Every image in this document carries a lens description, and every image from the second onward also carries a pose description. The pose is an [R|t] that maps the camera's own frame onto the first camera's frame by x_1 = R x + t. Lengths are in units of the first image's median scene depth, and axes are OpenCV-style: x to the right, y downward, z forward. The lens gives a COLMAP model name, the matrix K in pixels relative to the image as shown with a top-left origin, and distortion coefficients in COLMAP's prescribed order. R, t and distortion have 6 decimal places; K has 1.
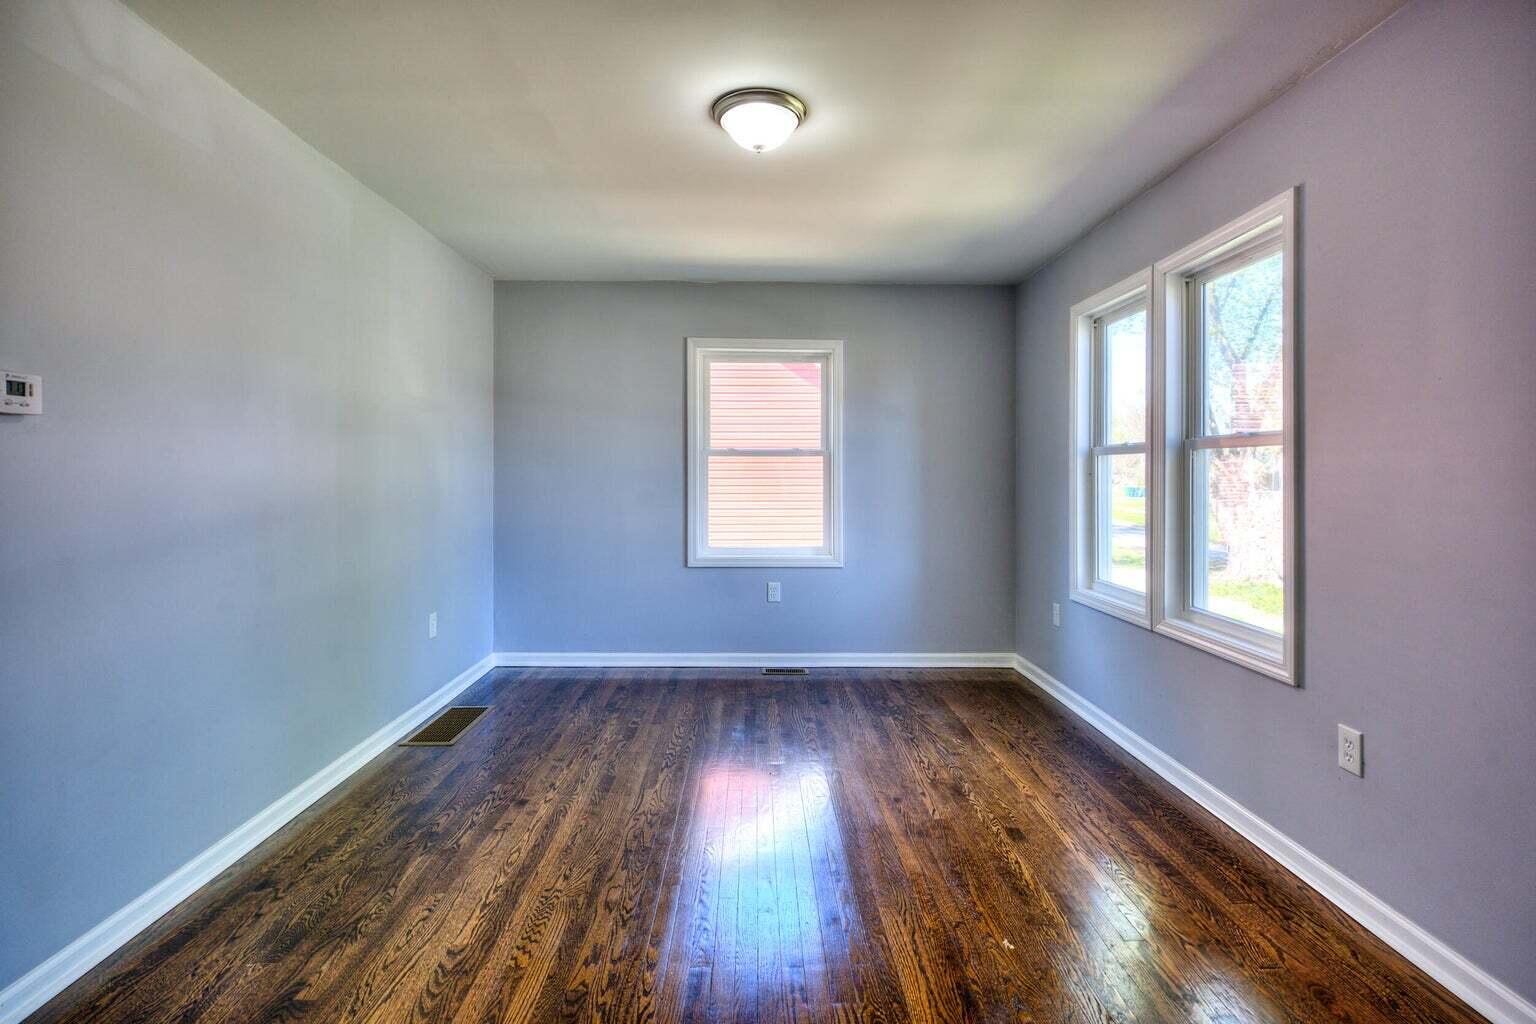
lens RADIAL K [[737.4, 0, 764.1], [0, 737.4, 471.1], [0, 0, 1]] dist [0.011407, -0.003011]
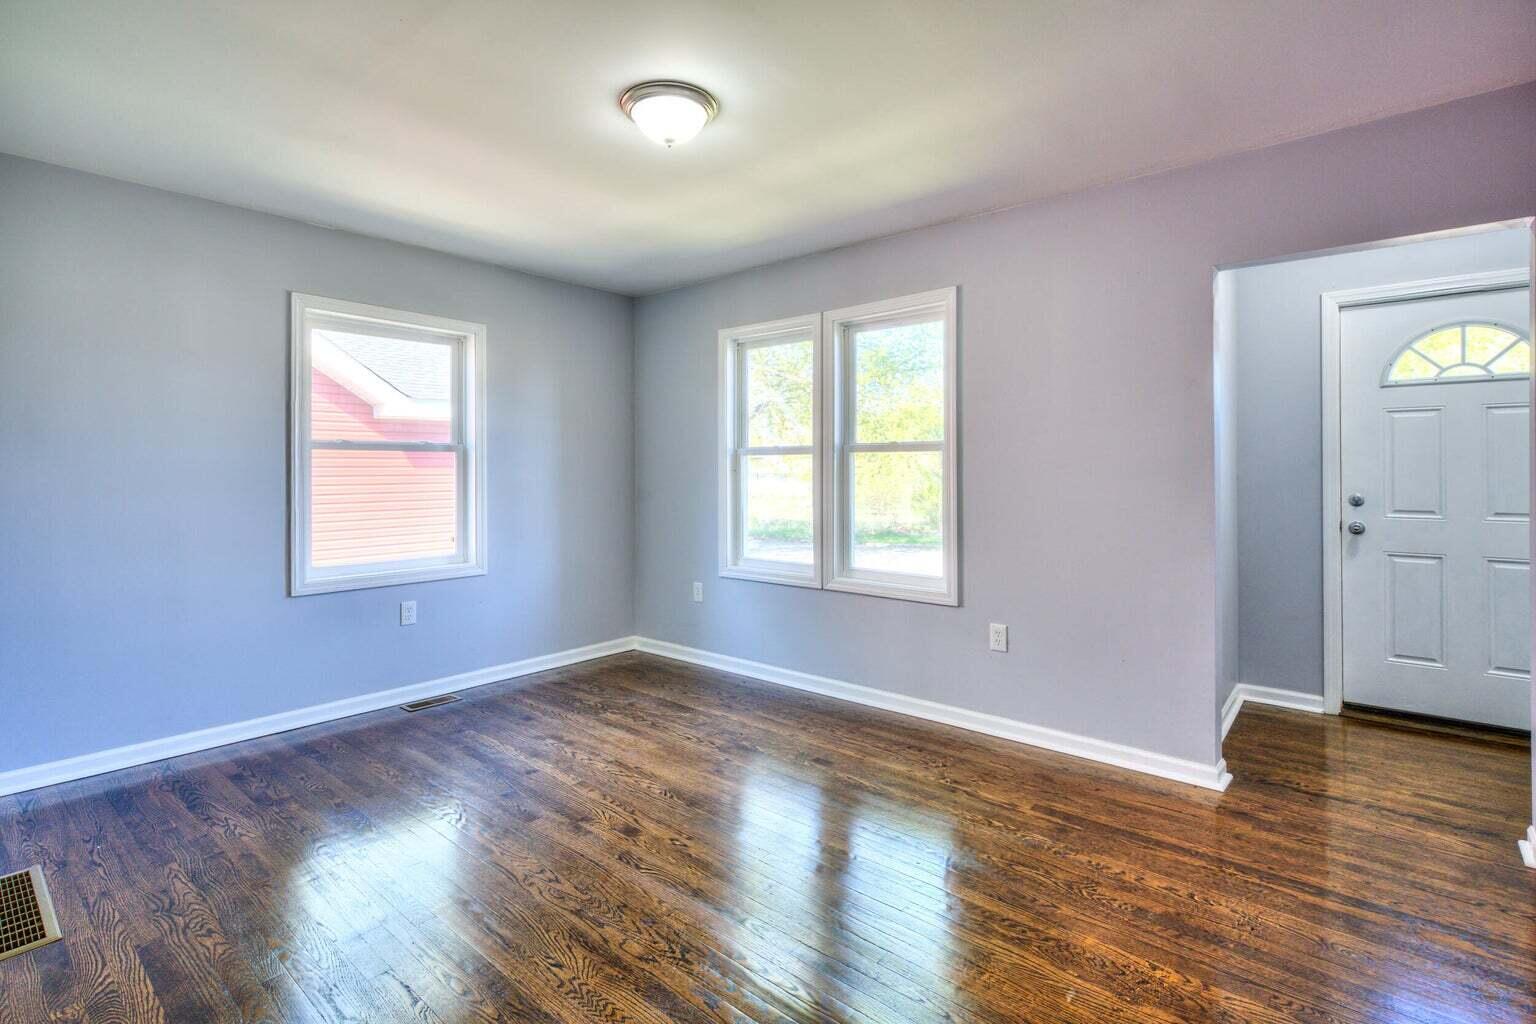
lens RADIAL K [[737.4, 0, 767.1], [0, 737.4, 466.5], [0, 0, 1]] dist [0.011407, -0.003011]
pose [[0.662647, -0.000757, 0.748931, -0.479501], [0.001555, 0.999999, -0.000365, -0.002649], [-0.748930, 0.001406, 0.662648, 0.184307]]
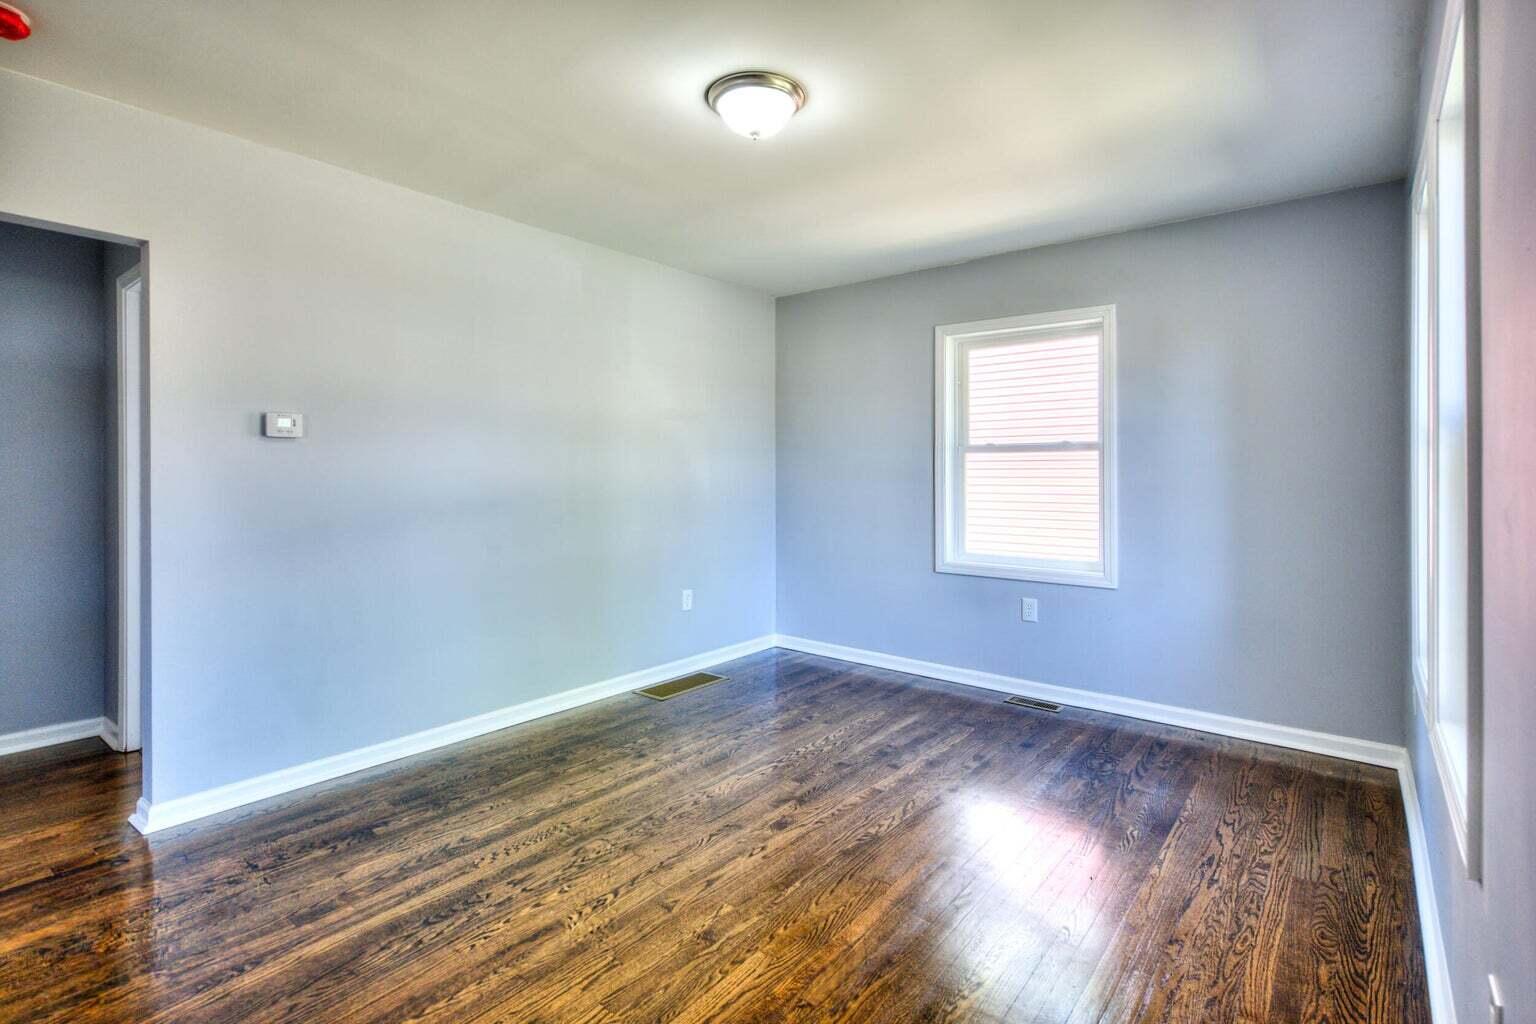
lens RADIAL K [[737.4, 0, 759.5], [0, 737.4, 475.8], [0, 0, 1]] dist [0.011407, -0.003011]
pose [[0.761083, 0.000316, -0.648655, 0.456955], [0.005395, 0.999962, 0.006816, 0.000899], [0.648633, -0.008687, 0.761052, 0.194311]]
